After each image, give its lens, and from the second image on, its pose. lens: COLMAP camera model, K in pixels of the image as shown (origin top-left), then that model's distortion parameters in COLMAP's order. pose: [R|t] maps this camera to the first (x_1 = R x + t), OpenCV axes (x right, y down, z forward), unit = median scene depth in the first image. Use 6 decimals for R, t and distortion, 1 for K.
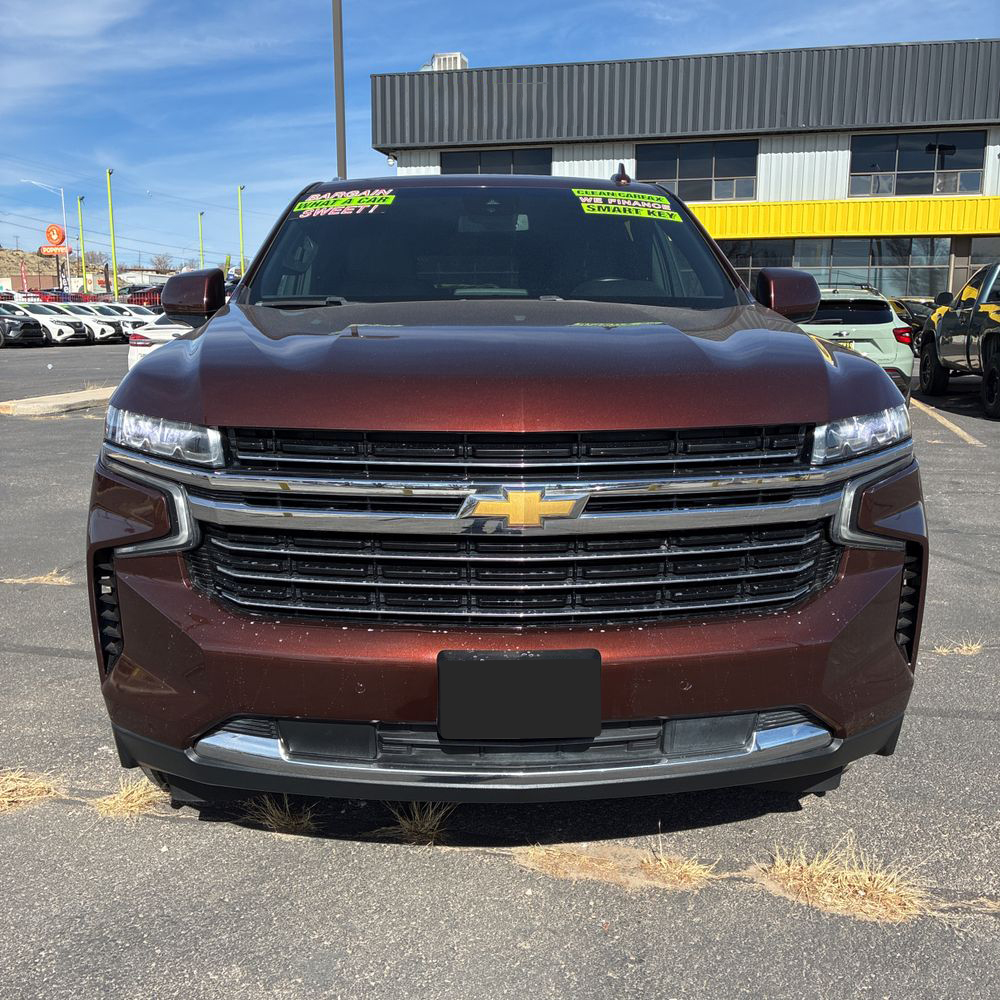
lens RADIAL K [[998.9, 0, 508.4], [0, 998.9, 485.2], [0, 0, 1]] dist [0.063472, -0.070344]
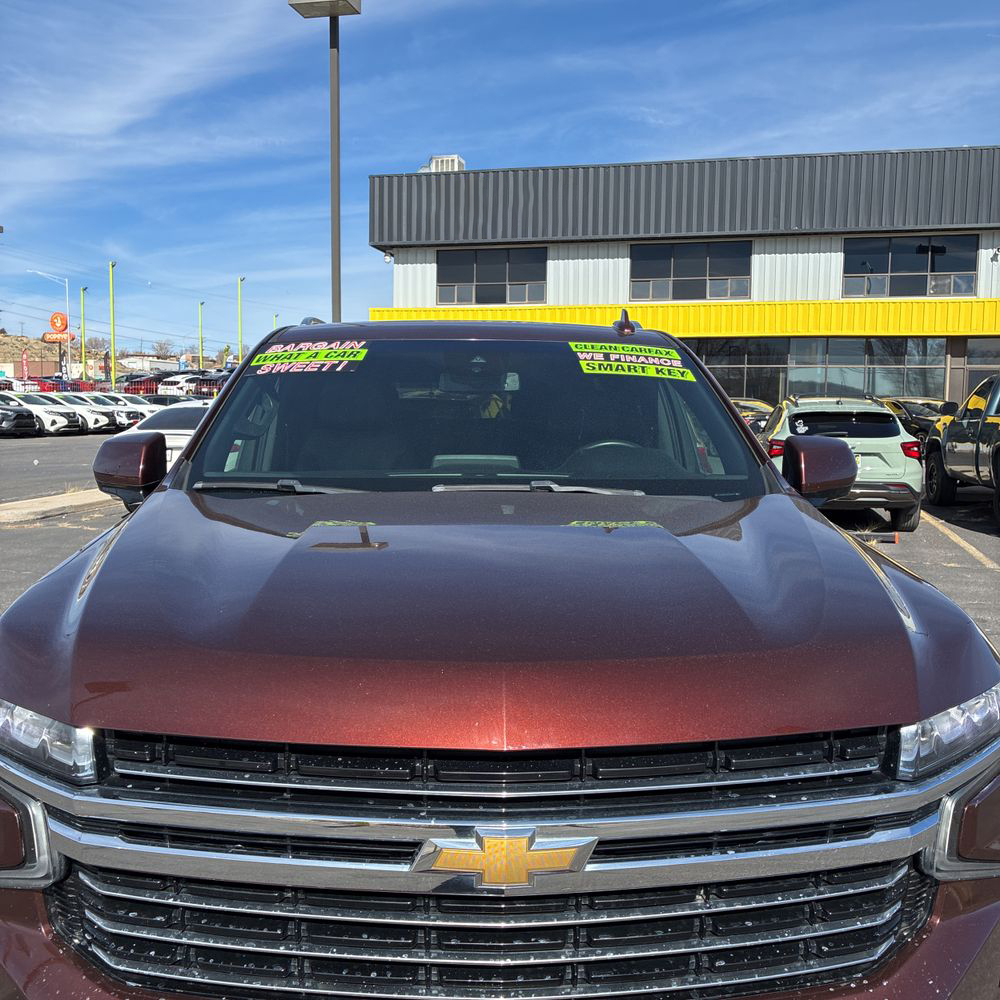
lens RADIAL K [[1021.4, 0, 503.8], [0, 1021.4, 490.3], [0, 0, 1]] dist [0.042278, -0.023705]
pose [[0.999977, 0.006575, 0.001365, 0.006011], [-0.006424, 0.995881, -0.090439, -0.087207], [-0.001954, 0.090428, 0.995901, 0.123992]]
